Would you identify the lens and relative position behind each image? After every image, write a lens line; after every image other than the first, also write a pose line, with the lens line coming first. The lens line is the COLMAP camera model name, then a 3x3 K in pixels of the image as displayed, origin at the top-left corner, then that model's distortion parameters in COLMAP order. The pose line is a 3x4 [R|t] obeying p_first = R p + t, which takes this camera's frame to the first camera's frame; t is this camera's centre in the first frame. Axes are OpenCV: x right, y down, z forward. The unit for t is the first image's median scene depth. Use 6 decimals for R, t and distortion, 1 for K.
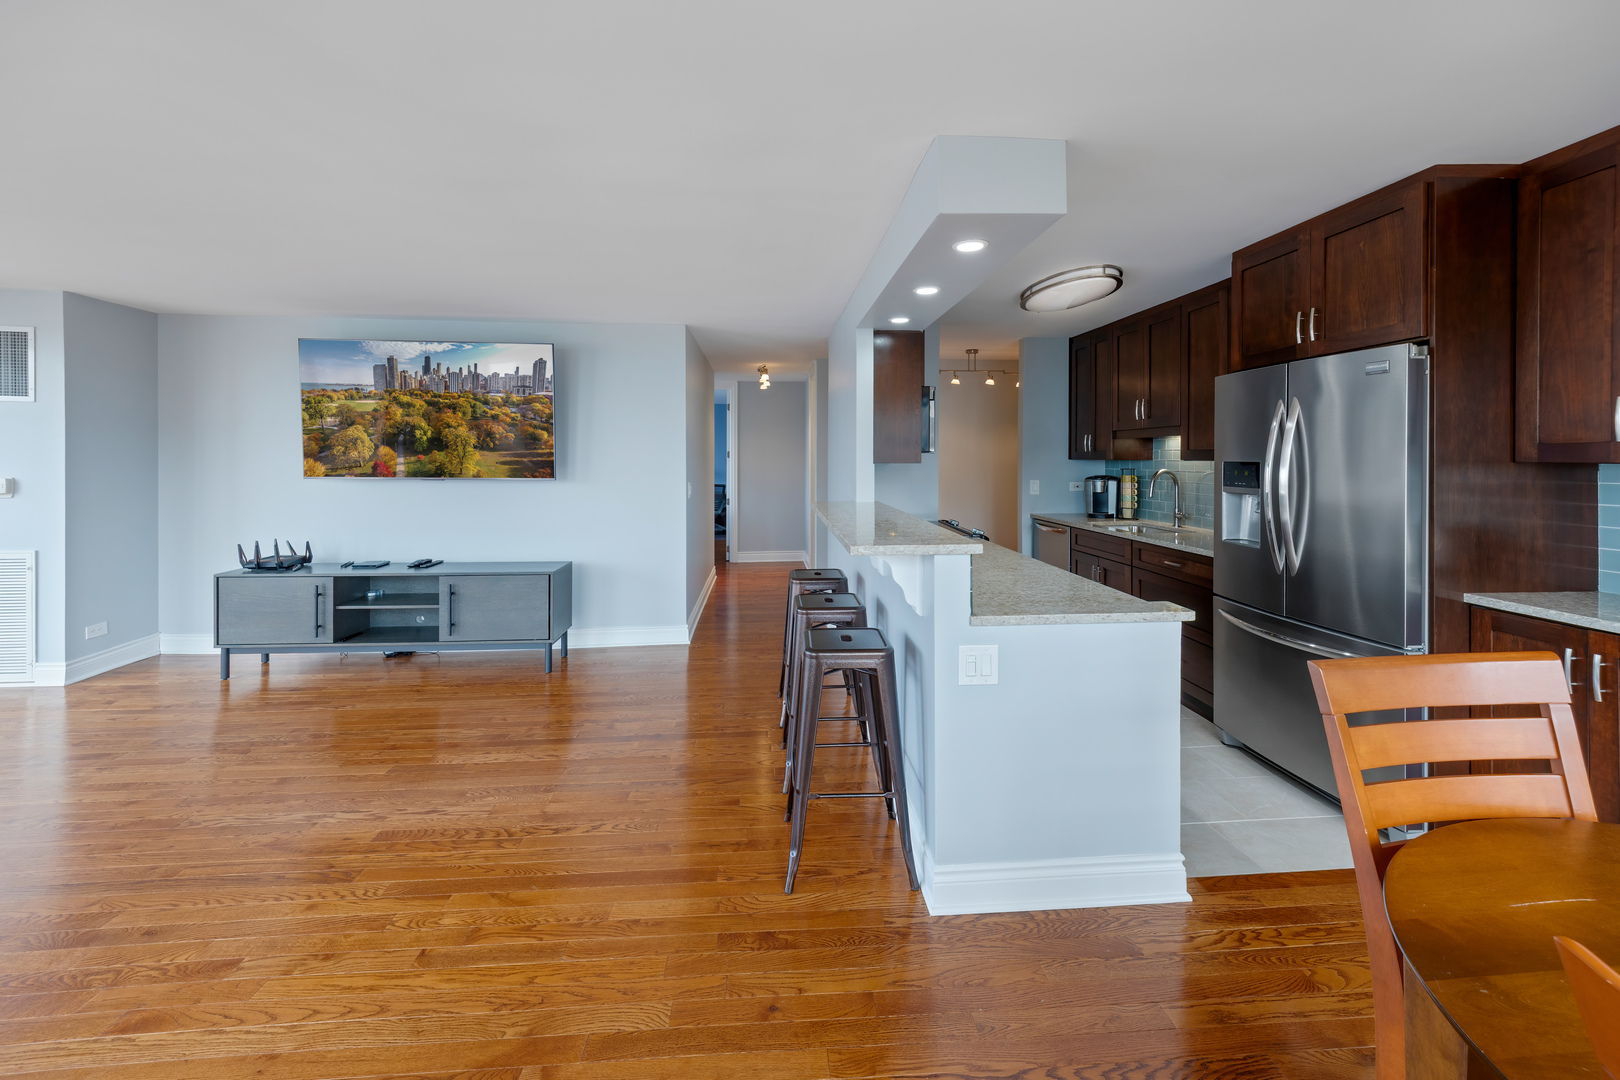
lens RADIAL K [[645.4, 0, 804.4], [0, 645.4, 463.7], [0, 0, 1]] dist [0.015085, 0.000014]
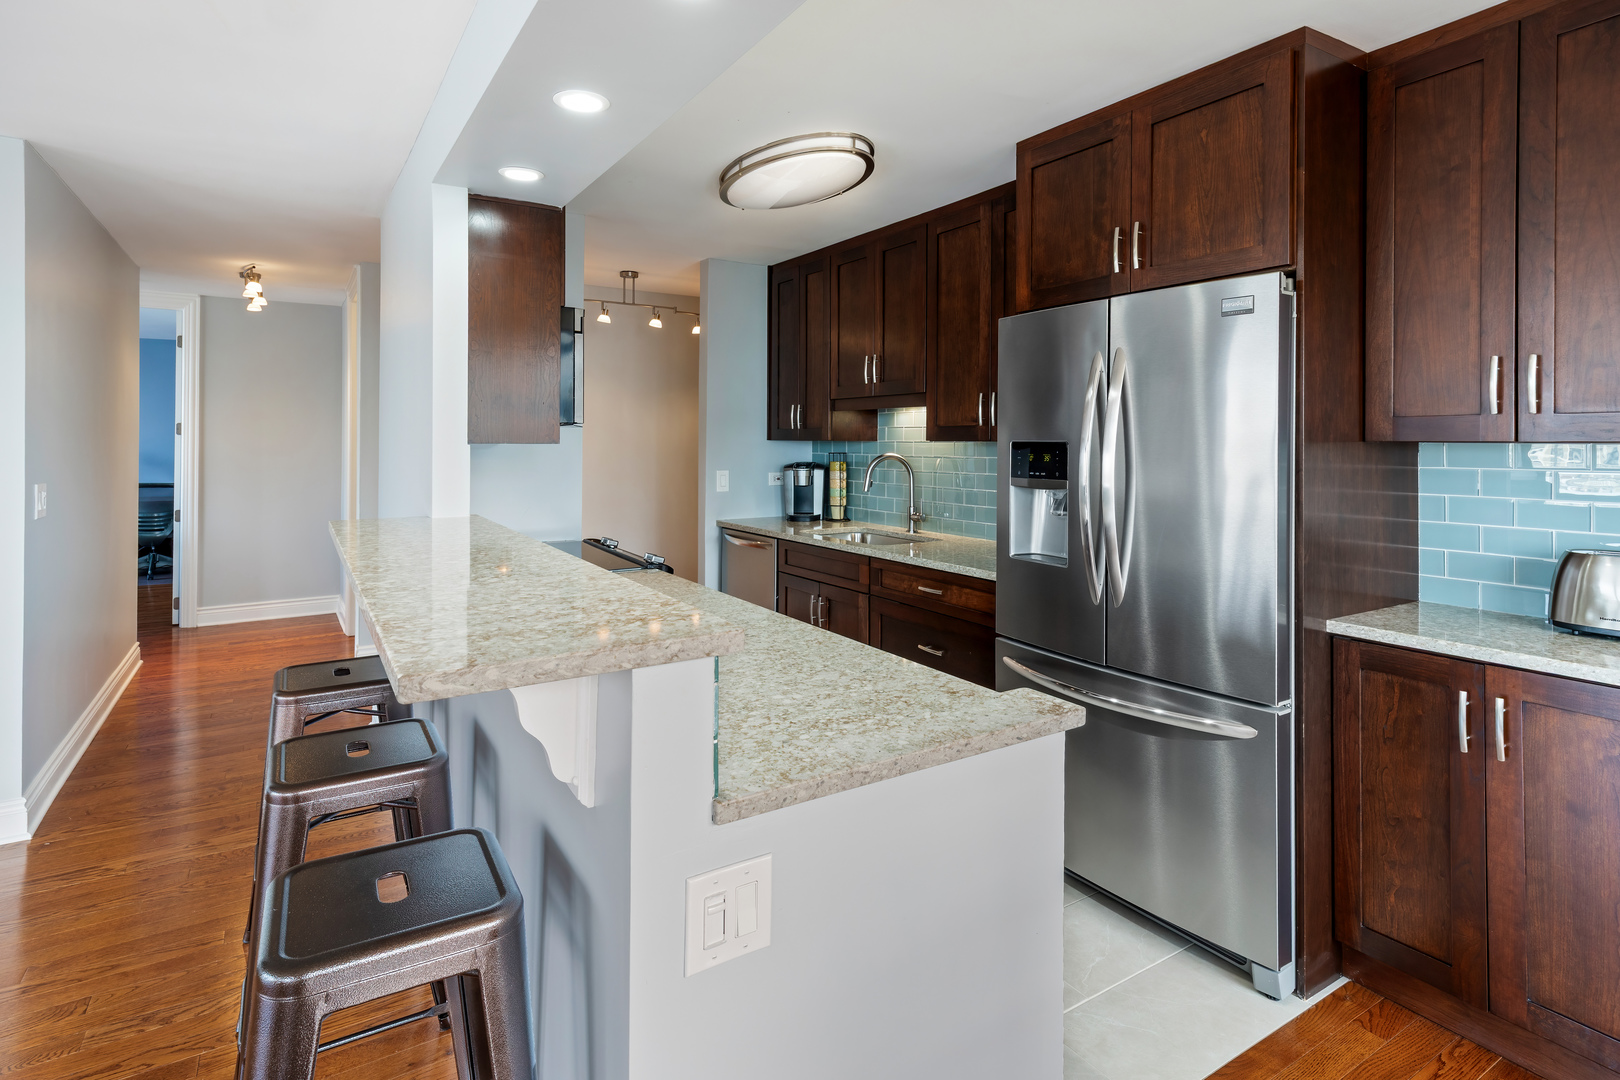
lens RADIAL K [[838.7, 0, 796.9], [0, 838.7, 436.0], [0, 0, 1]] dist [0.006933, -0.004365]
pose [[0.886032, 0.004905, 0.463599, 0.025078], [0.001694, 0.999903, -0.013817, 0.002218], [-0.463622, 0.013028, 0.885937, 0.246071]]
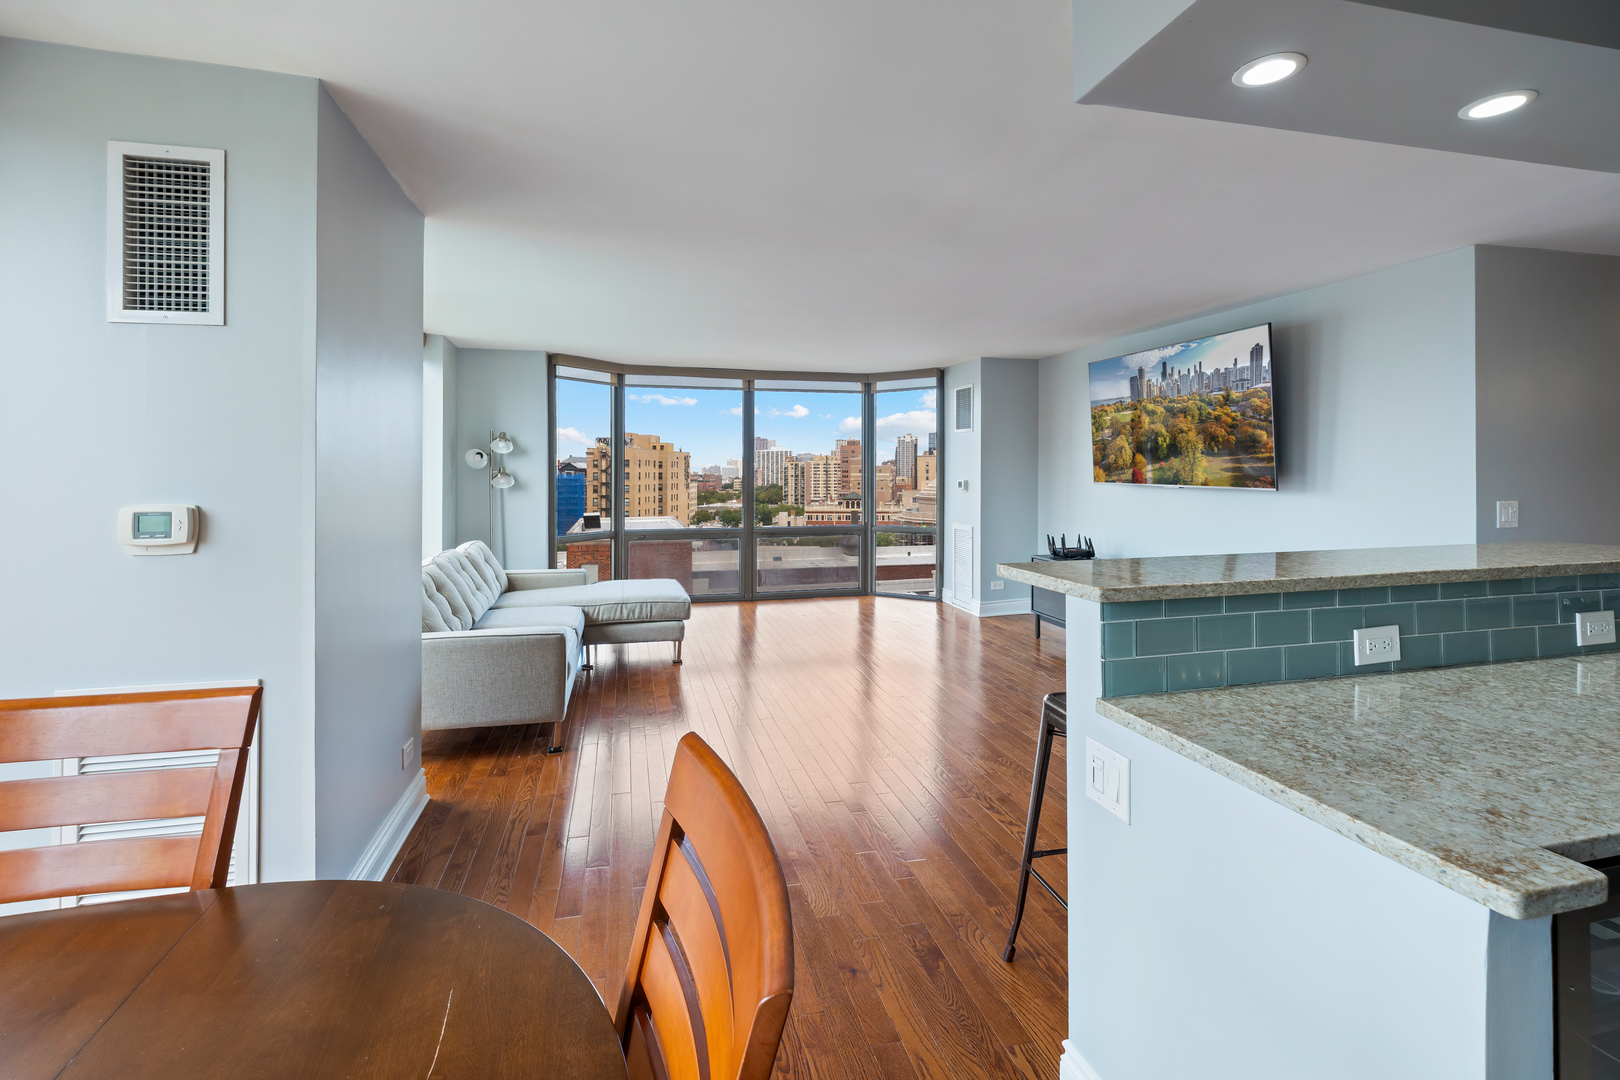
lens RADIAL K [[748.1, 0, 810.9], [0, 748.1, 470.4], [0, 0, 1]] dist [0.000556, -0.000057]
pose [[0.176020, -0.001120, -0.984386, 0.488865], [-0.006349, 0.999977, -0.002273, 0.006177], [0.984366, 0.006650, 0.176009, 0.300481]]
